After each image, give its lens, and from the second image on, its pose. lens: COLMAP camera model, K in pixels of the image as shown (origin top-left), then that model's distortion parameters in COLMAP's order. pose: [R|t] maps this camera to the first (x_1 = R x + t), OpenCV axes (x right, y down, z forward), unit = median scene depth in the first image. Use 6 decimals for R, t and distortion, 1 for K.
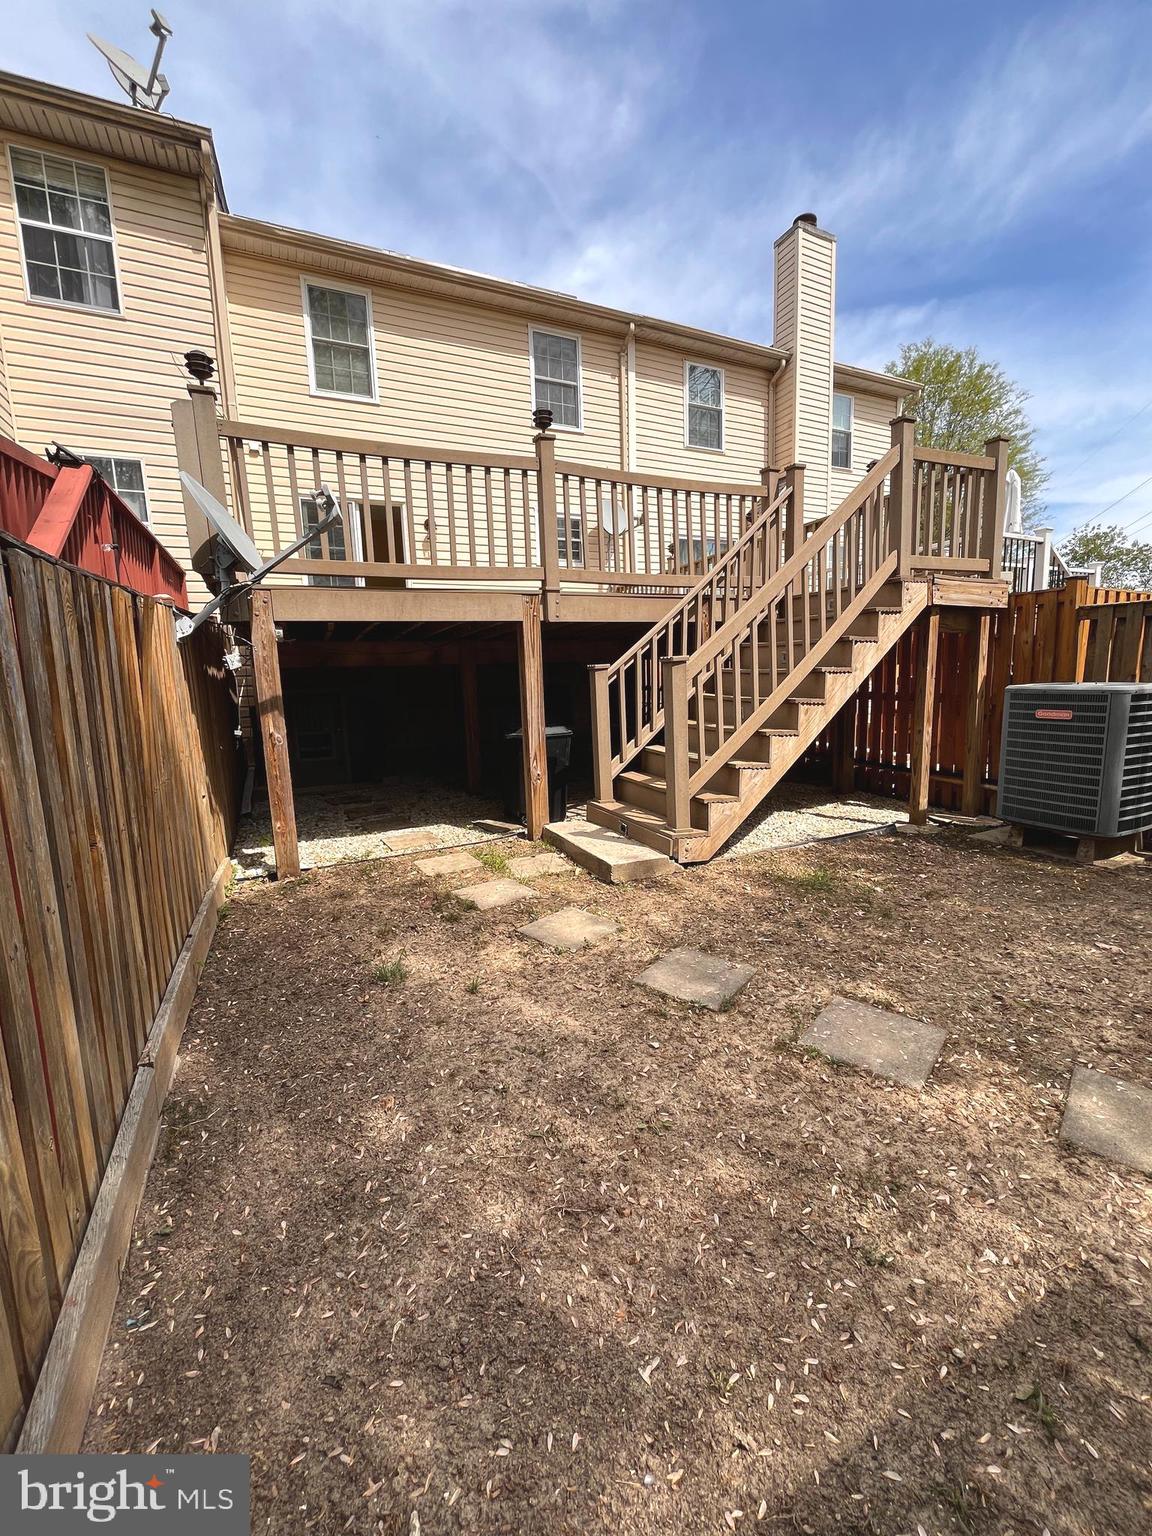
lens RADIAL K [[621.7, 0, 570.0], [0, 621.7, 760.8], [0, 0, 1]] dist [-0.003859, -0.001058]
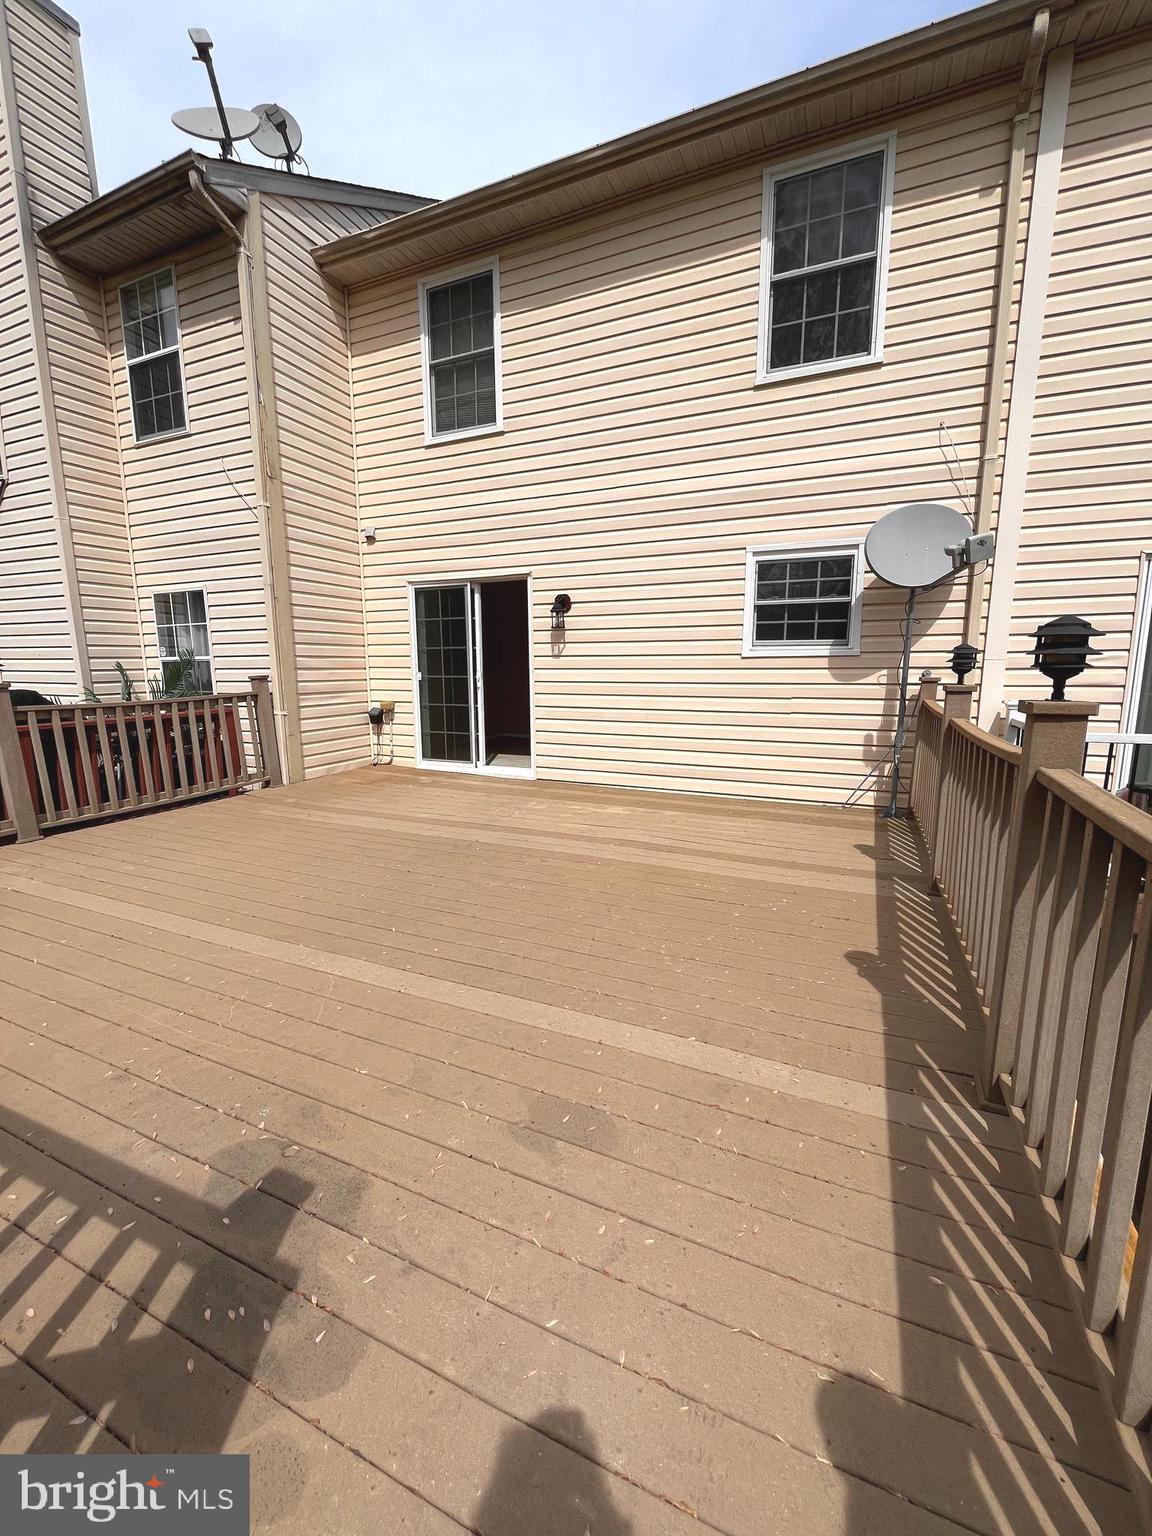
lens RADIAL K [[621.7, 0, 576.5], [0, 621.7, 767.5], [0, 0, 1]] dist [-0.003859, -0.001058]
pose [[0.651796, 0.156347, -0.742104, 0.302257], [-0.120357, 0.987443, 0.102325, -0.307656], [0.748783, 0.022623, 0.662429, 0.648345]]
